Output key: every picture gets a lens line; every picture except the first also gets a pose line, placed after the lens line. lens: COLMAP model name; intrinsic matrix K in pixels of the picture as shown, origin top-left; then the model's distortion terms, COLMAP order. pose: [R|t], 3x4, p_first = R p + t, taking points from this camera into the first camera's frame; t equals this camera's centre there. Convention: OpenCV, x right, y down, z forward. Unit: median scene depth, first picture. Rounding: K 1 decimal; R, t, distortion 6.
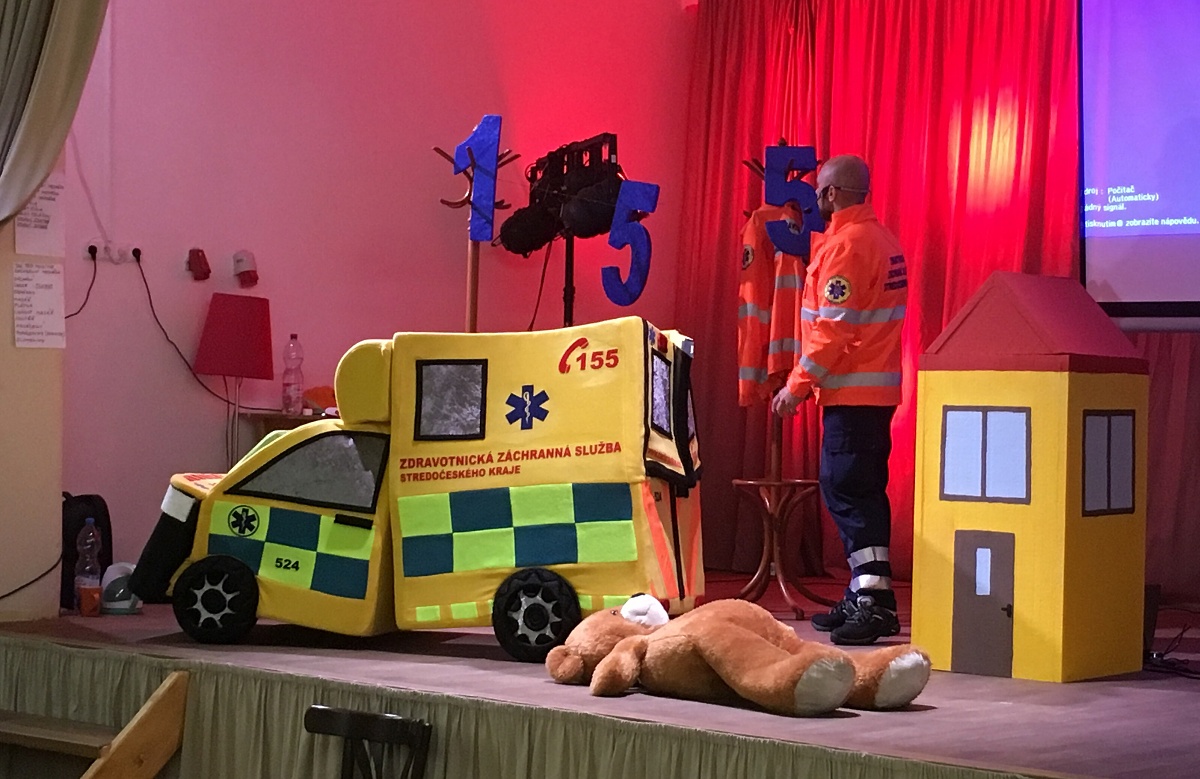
lens RADIAL K [[2356.3, 0, 773.7], [0, 2356.3, 388.2], [0, 0, 1]] dist [0.004524, 0.000000]
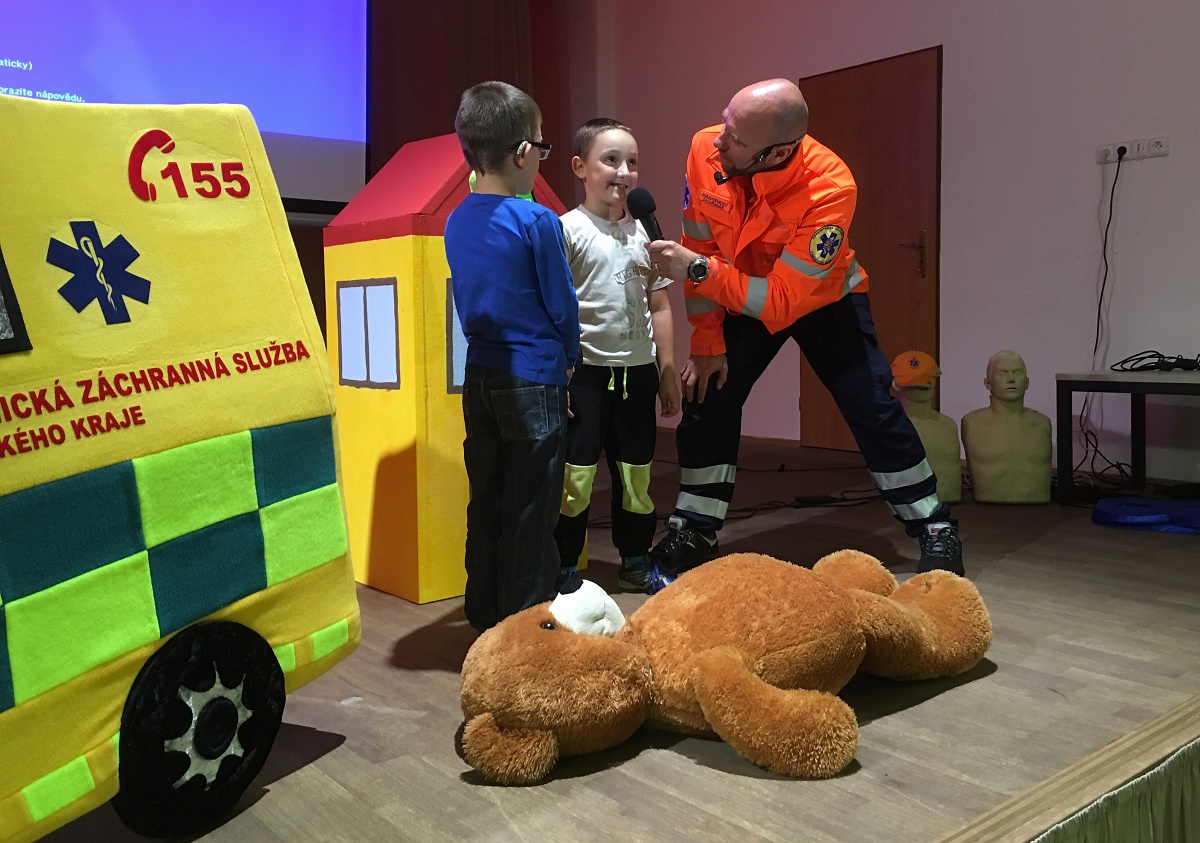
lens RADIAL K [[1066.3, 0, 641.8], [0, 1066.3, 367.5], [0, 0, 1]] dist [0.075472, -0.058147]
pose [[0.173435, -0.071180, 0.982270, -0.284010], [0.005743, 0.997441, 0.071266, 0.011865], [-0.984829, -0.006719, 0.173400, 0.864428]]
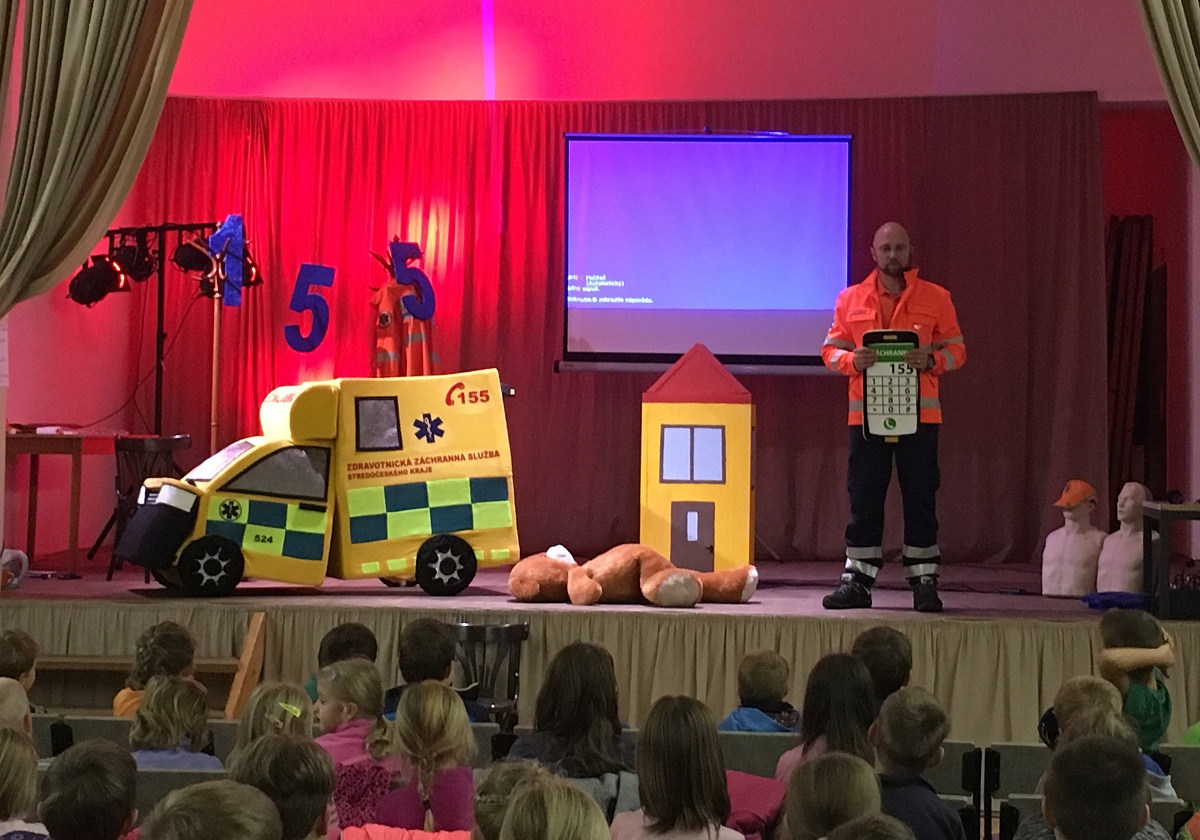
lens RADIAL K [[2219.9, 0, 668.6], [0, 2219.9, 343.2], [0, 0, 1]] dist [0.017904, 0.000000]
pose [[0.839394, 0.010337, 0.543425, -0.748139], [-0.000040, 0.999820, -0.018958, -0.019462], [-0.543524, 0.015891, 0.839243, -0.279110]]
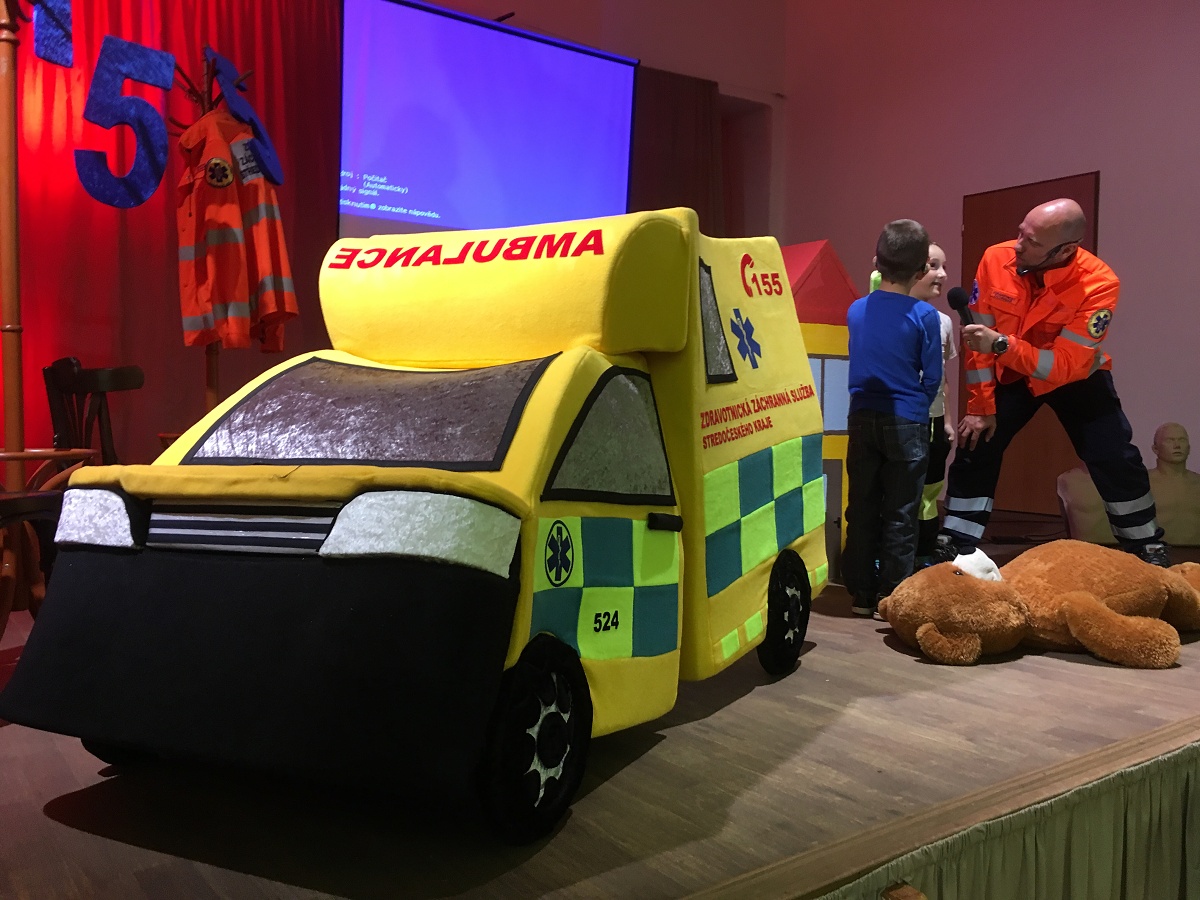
lens RADIAL K [[1020.5, 0, 607.7], [0, 1020.5, 446.0], [0, 0, 1]] dist [0.046420, -0.049205]
pose [[0.251273, -0.057987, 0.966178, -0.428655], [-0.013525, 0.997896, 0.063408, 0.021975], [-0.967822, -0.029000, 0.249960, 0.958016]]
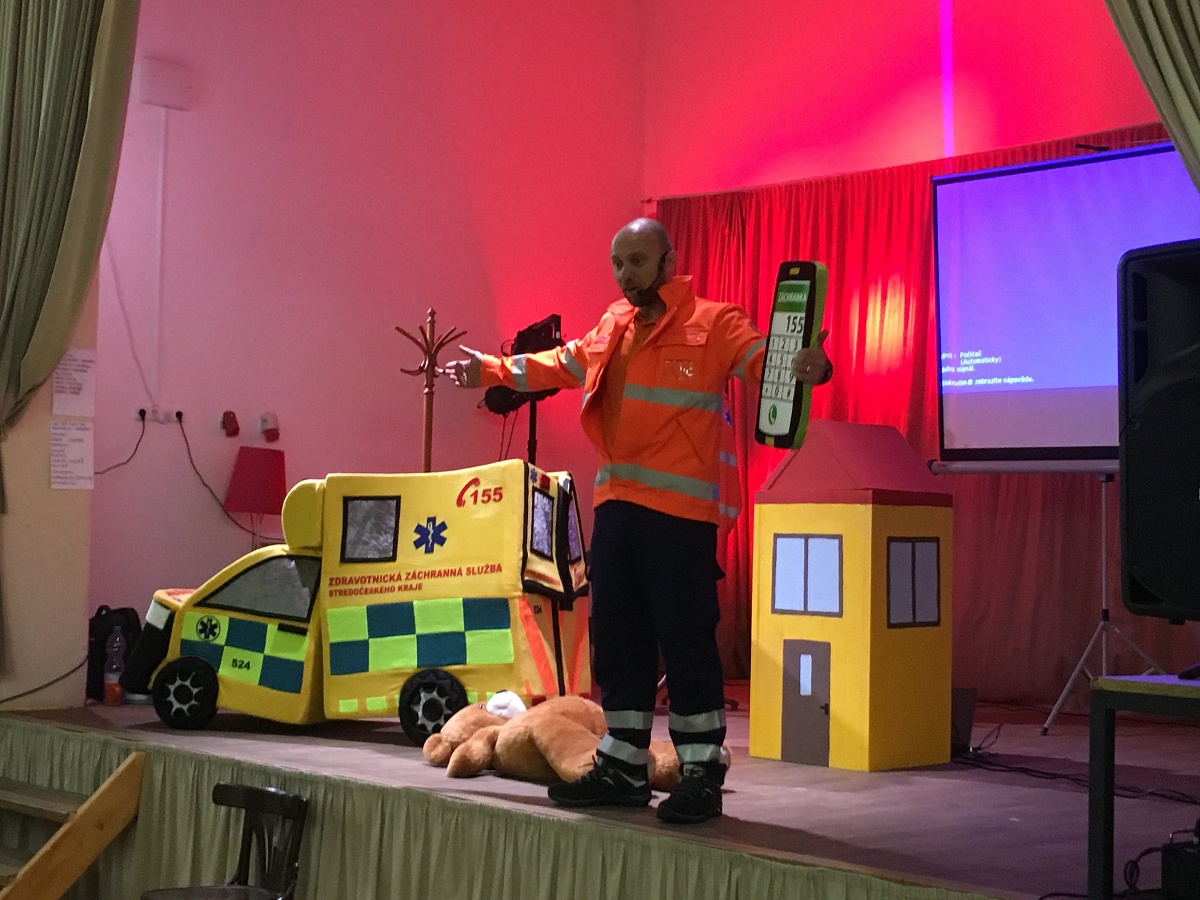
lens RADIAL K [[1857.8, 0, 611.7], [0, 1857.8, 406.5], [0, 0, 1]] dist [0.033729, 0.000000]
pose [[0.992086, -0.009585, -0.125195, 0.108233], [0.001311, 0.997819, -0.066001, 0.005280], [0.125555, 0.065315, 0.989934, 0.059847]]
